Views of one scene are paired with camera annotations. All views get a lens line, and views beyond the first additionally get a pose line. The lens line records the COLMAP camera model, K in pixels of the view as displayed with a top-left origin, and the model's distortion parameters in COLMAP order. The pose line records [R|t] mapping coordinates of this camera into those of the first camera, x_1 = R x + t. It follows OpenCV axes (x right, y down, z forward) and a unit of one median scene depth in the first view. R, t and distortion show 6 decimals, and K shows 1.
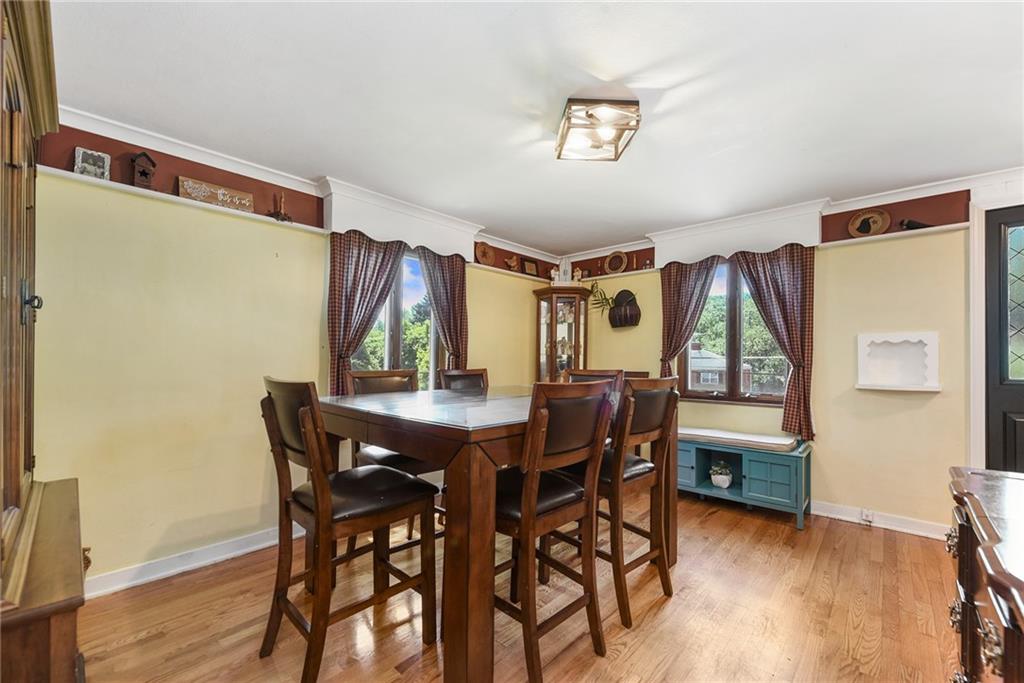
lens RADIAL K [[414.2, 0, 518.4], [0, 414.2, 346.4], [0, 0, 1]] dist [-0.001159, -0.000799]
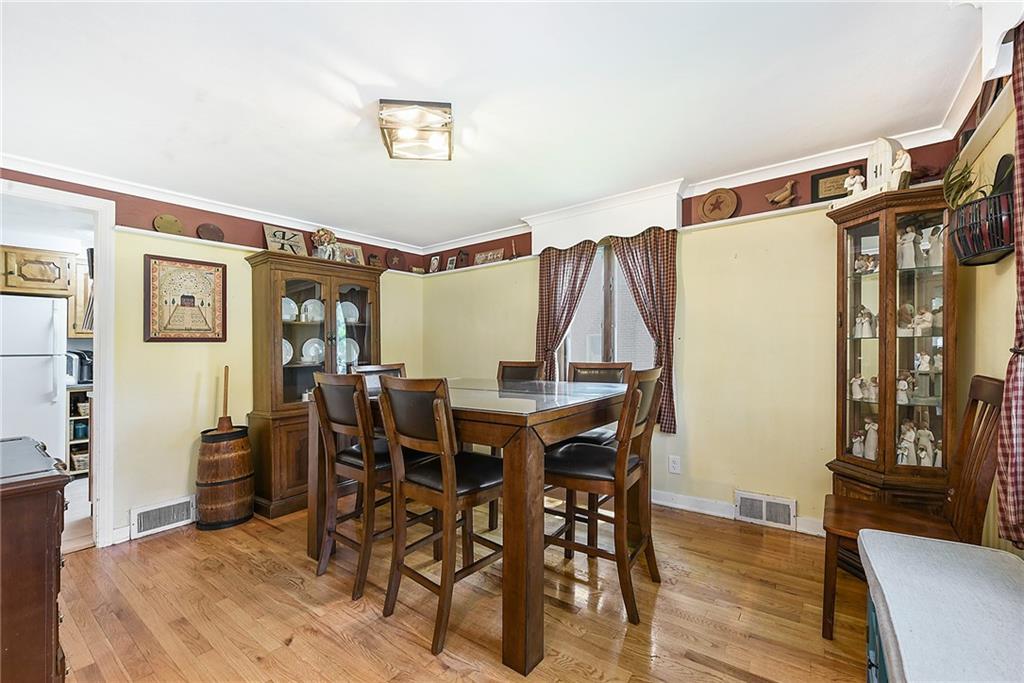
lens RADIAL K [[414.2, 0, 518.4], [0, 414.2, 346.4], [0, 0, 1]] dist [-0.001159, -0.000799]
pose [[0.089005, -0.007978, -0.995999, 0.883877], [0.043230, 0.999057, -0.004140, 0.023018], [0.995093, -0.042689, 0.089266, 0.811467]]
